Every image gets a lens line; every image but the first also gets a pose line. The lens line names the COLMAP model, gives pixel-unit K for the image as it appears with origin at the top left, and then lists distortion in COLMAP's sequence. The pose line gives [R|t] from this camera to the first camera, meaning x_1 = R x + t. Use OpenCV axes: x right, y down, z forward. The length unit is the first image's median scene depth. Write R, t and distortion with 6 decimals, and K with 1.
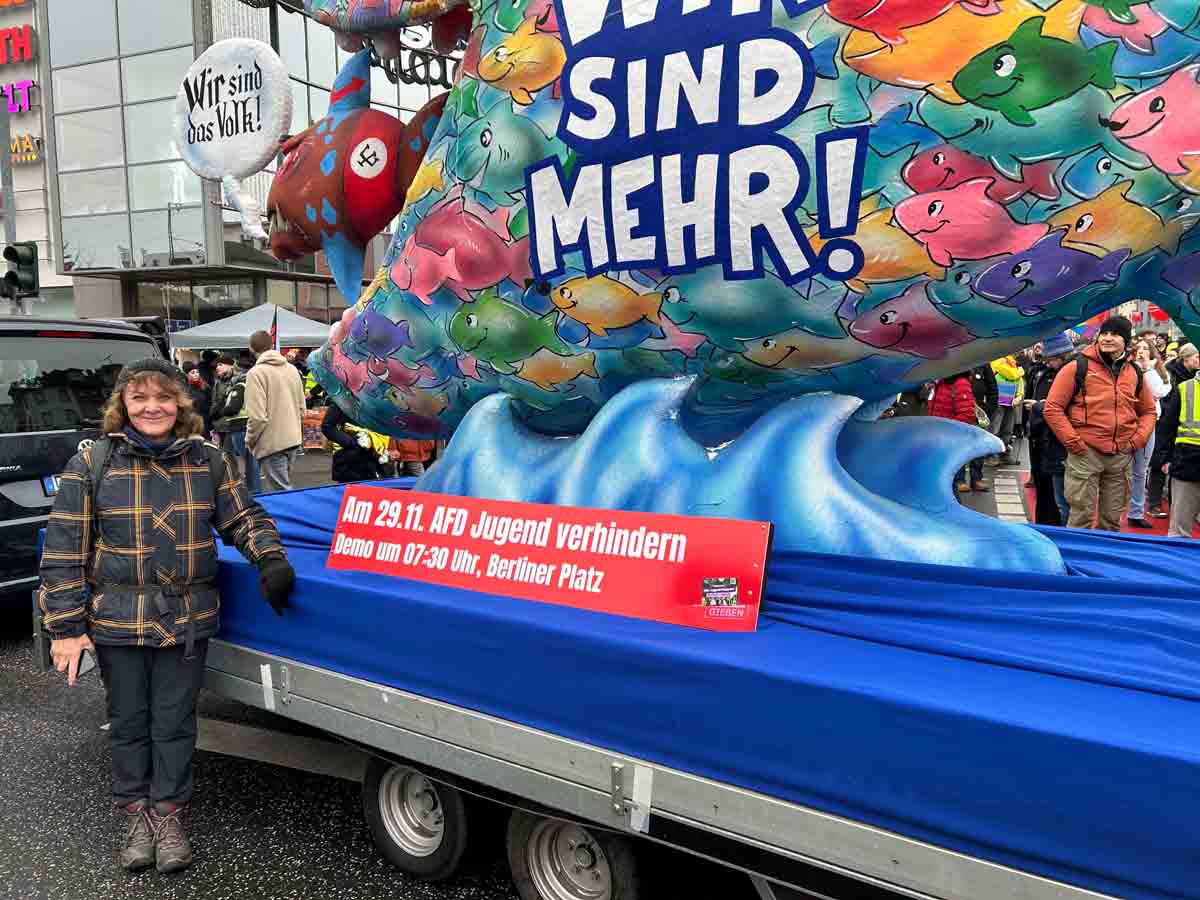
lens RADIAL K [[890.4, 0, 600.0], [0, 890.4, 450.0], [0, 0, 1]] dist [0.054838, -0.060106]
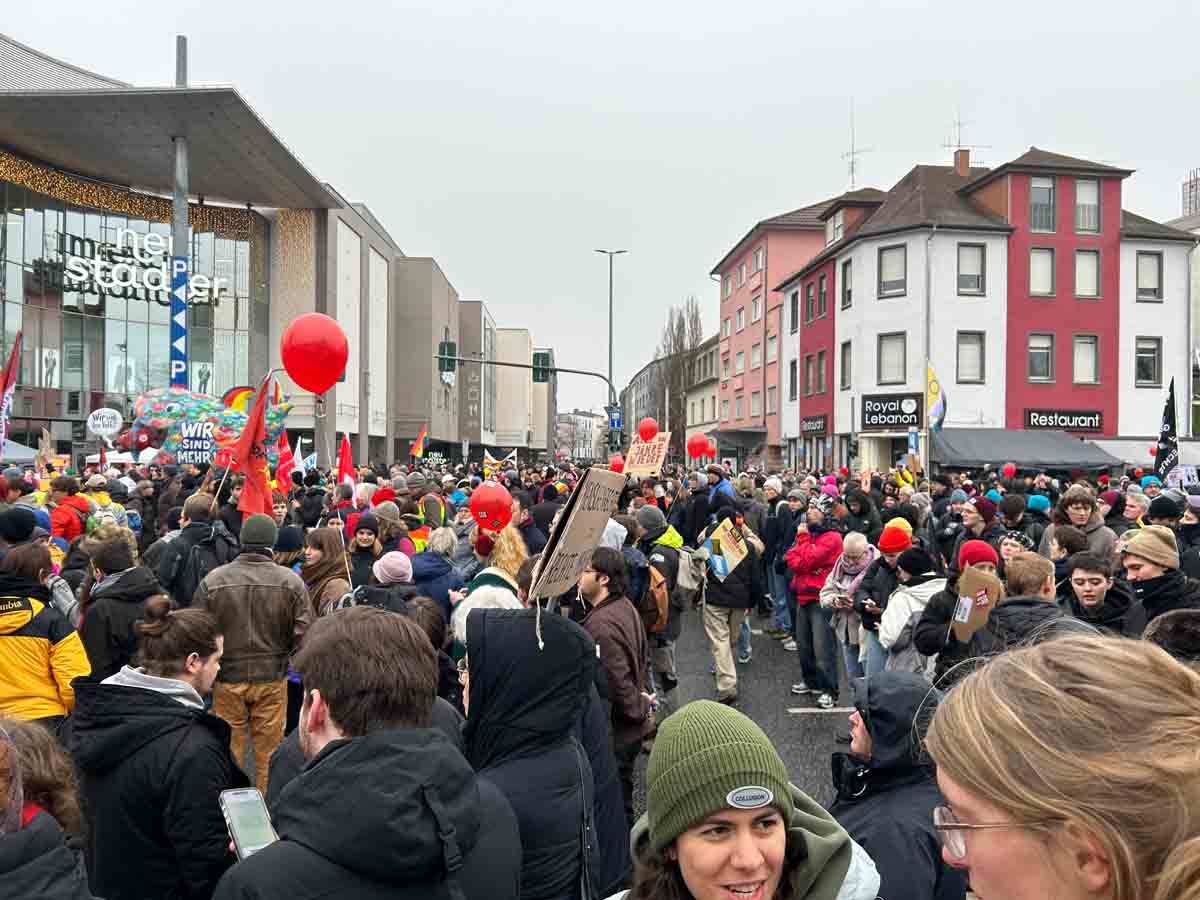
lens RADIAL K [[905.9, 0, 595.7], [0, 905.9, 453.6], [0, 0, 1]] dist [0.056786, -0.052063]
pose [[0.921522, 0.018063, 0.387907, 0.196597], [0.026605, 0.993634, -0.109472, 0.702423], [-0.387414, 0.111202, 0.915174, -7.877509]]
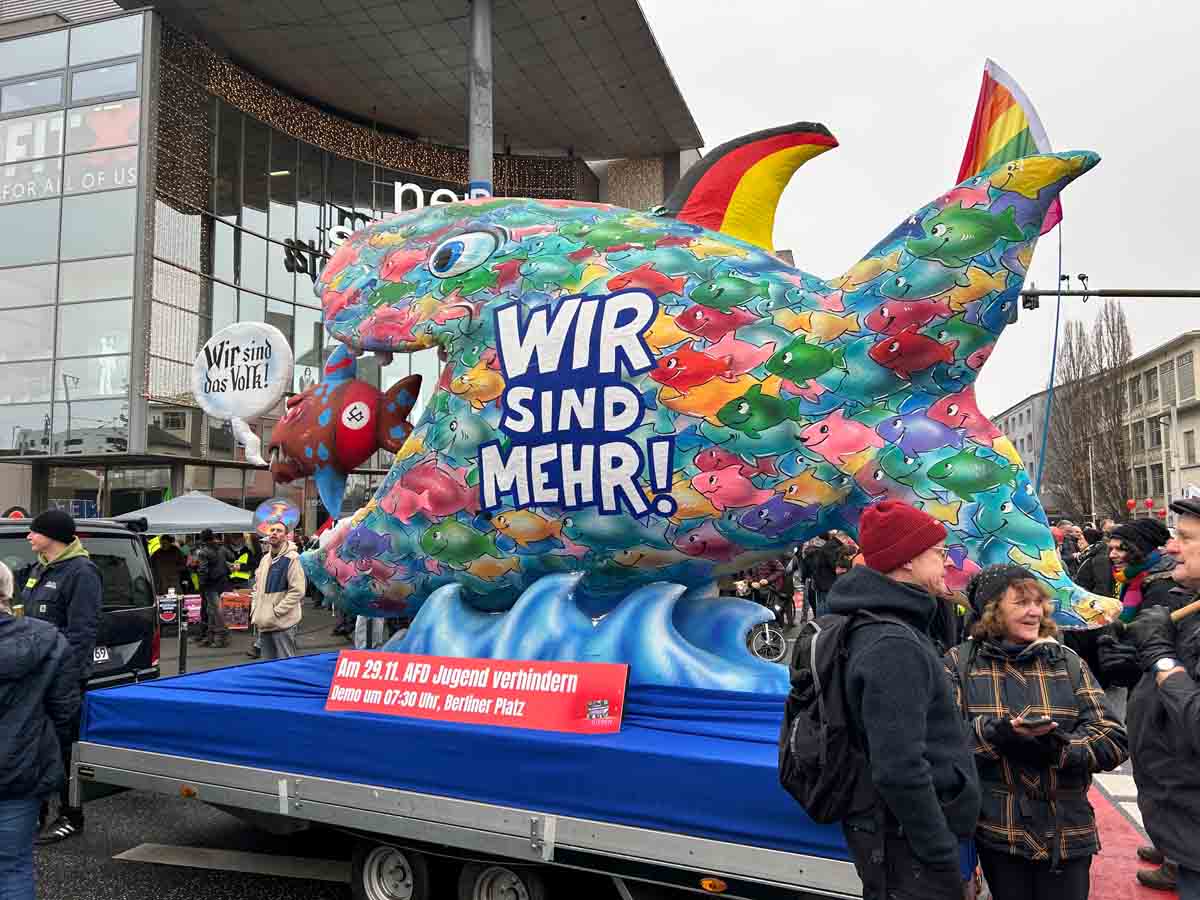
lens RADIAL K [[897.7, 0, 604.1], [0, 897.7, 451.0], [0, 0, 1]] dist [0.150662, -0.373501]
pose [[0.994168, 0.008696, 0.107493, -0.031514], [0.012313, 0.981074, -0.193243, 0.016127], [-0.107139, 0.193440, 0.975245, -0.623794]]
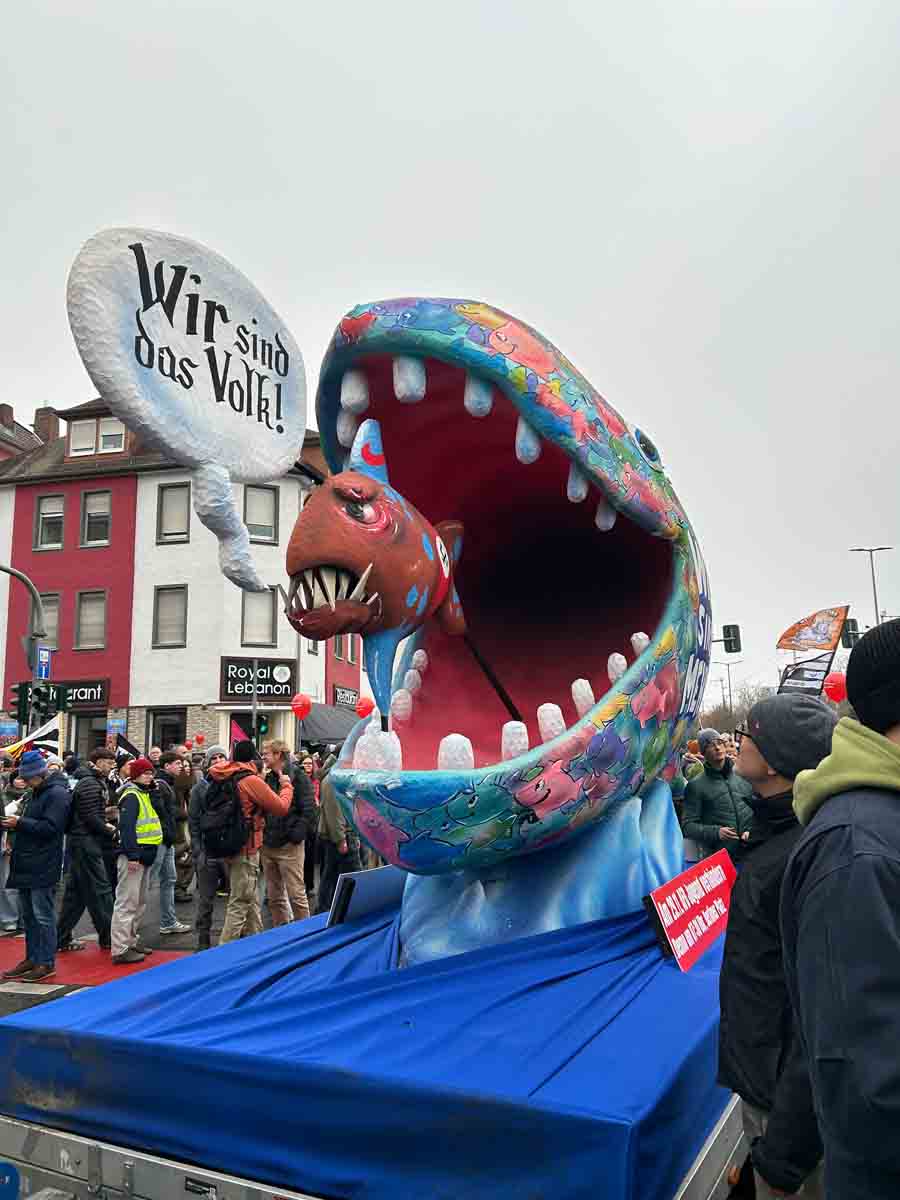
lens RADIAL K [[897.7, 0, 450.0], [0, 897.7, 600.0], [0, 0, 1]] dist [0.150662, -0.373501]
pose [[-0.090282, 0.171281, 0.981077, -1.685999], [0.121898, 0.979593, -0.159805, -0.196528], [-0.988428, 0.105164, -0.109319, 1.606121]]
